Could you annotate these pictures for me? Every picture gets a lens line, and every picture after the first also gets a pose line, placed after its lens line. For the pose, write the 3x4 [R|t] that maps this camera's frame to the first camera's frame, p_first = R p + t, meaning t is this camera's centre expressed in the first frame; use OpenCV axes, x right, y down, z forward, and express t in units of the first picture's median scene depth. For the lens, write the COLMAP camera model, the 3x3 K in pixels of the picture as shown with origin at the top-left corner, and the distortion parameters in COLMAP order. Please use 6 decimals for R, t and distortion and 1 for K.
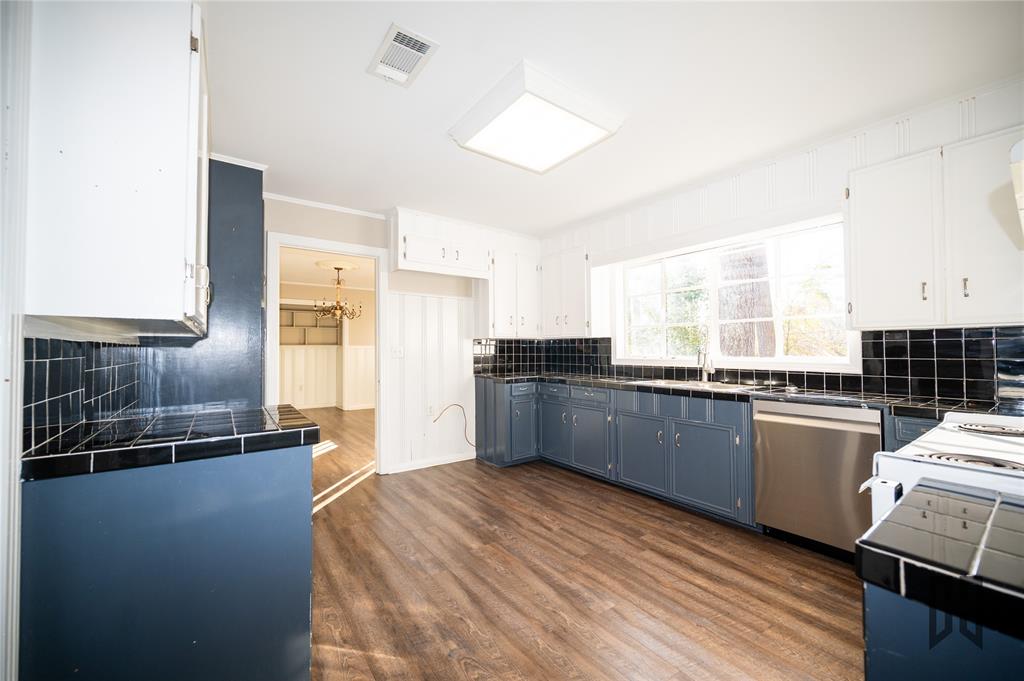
lens RADIAL K [[405.4, 0, 517.3], [0, 405.4, 342.1], [0, 0, 1]] dist [-0.000965, -0.000245]
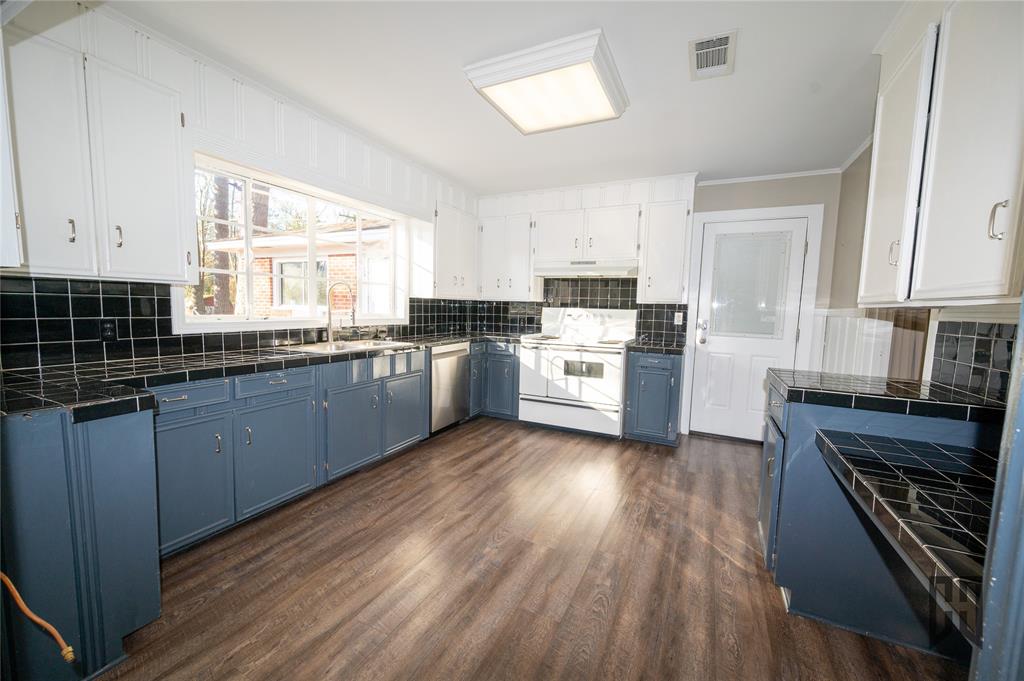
lens RADIAL K [[405.4, 0, 510.7], [0, 405.4, 344.8], [0, 0, 1]] dist [-0.000965, -0.000245]
pose [[-0.459803, -0.092968, 0.883141, -0.605513], [-0.040005, 0.995664, 0.083985, 0.007039], [-0.887119, 0.003286, -0.461528, 1.119625]]
